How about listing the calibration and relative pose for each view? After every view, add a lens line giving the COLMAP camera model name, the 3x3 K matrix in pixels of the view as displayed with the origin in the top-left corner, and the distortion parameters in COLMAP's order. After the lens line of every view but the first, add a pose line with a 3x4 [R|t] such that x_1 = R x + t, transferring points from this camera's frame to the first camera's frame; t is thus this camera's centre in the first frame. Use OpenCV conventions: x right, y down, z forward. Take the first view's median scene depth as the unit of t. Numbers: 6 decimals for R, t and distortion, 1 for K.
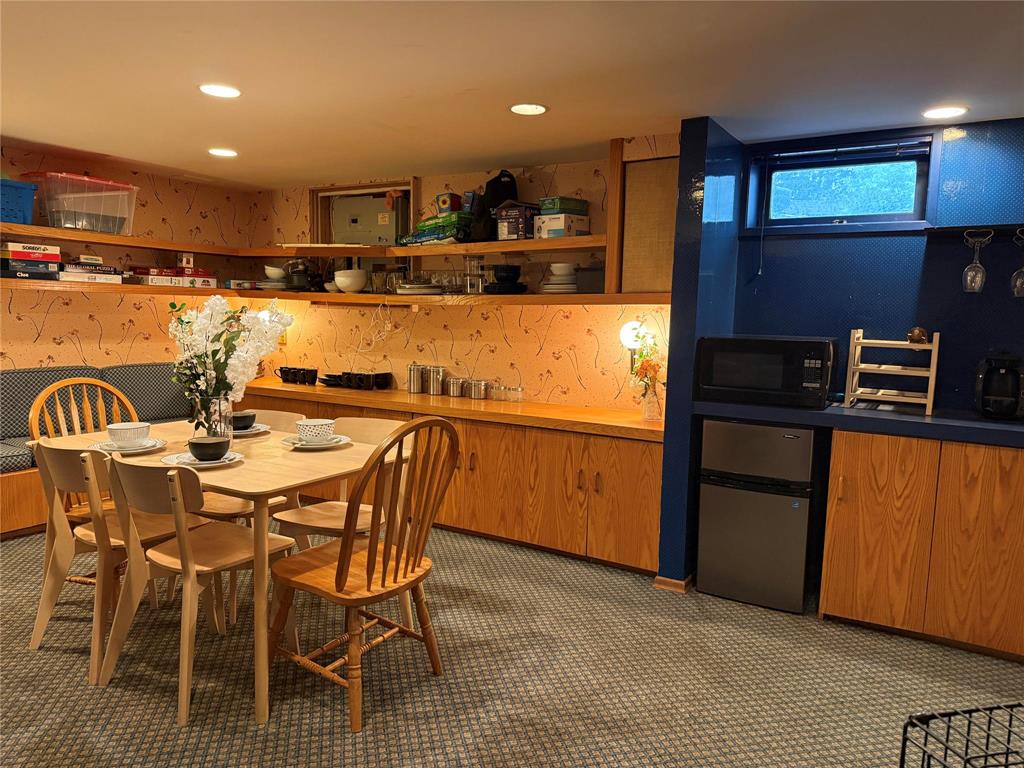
lens RADIAL K [[722.4, 0, 507.4], [0, 722.4, 383.5], [0, 0, 1]] dist [0.080922, -0.108847]
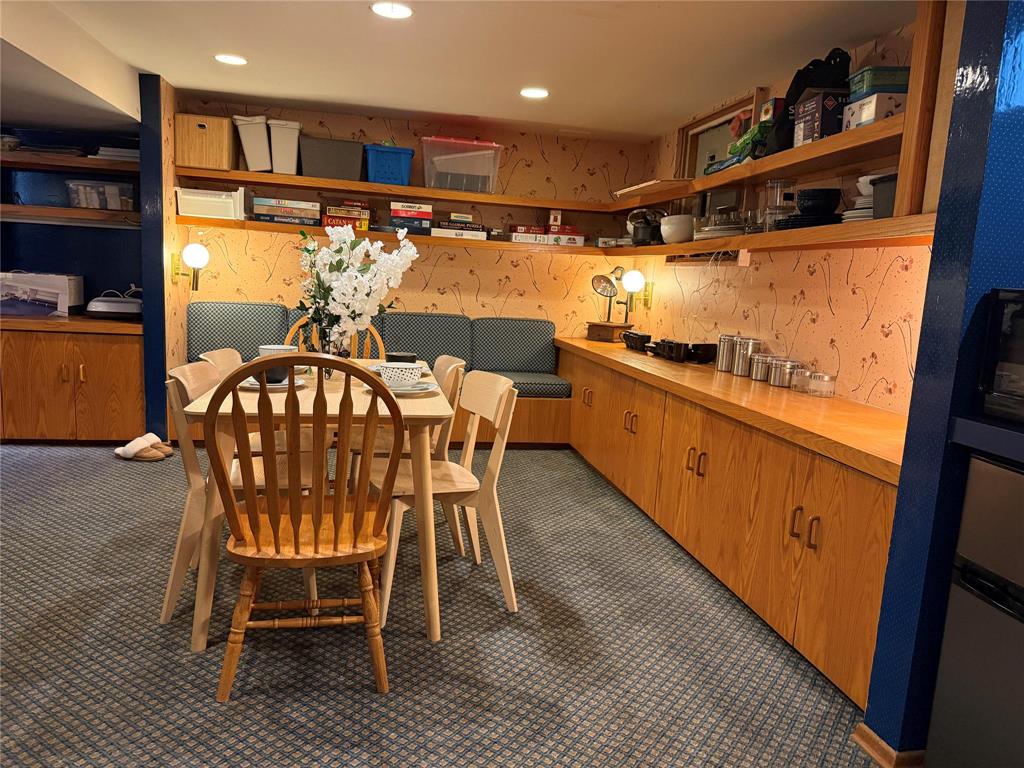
lens RADIAL K [[722.4, 0, 506.6], [0, 722.4, 387.3], [0, 0, 1]] dist [0.080922, -0.108847]
pose [[0.668729, 0.124224, -0.733055, 0.352157], [-0.109717, 0.991637, 0.067955, 0.003107], [0.735366, 0.034985, 0.676766, 0.365807]]
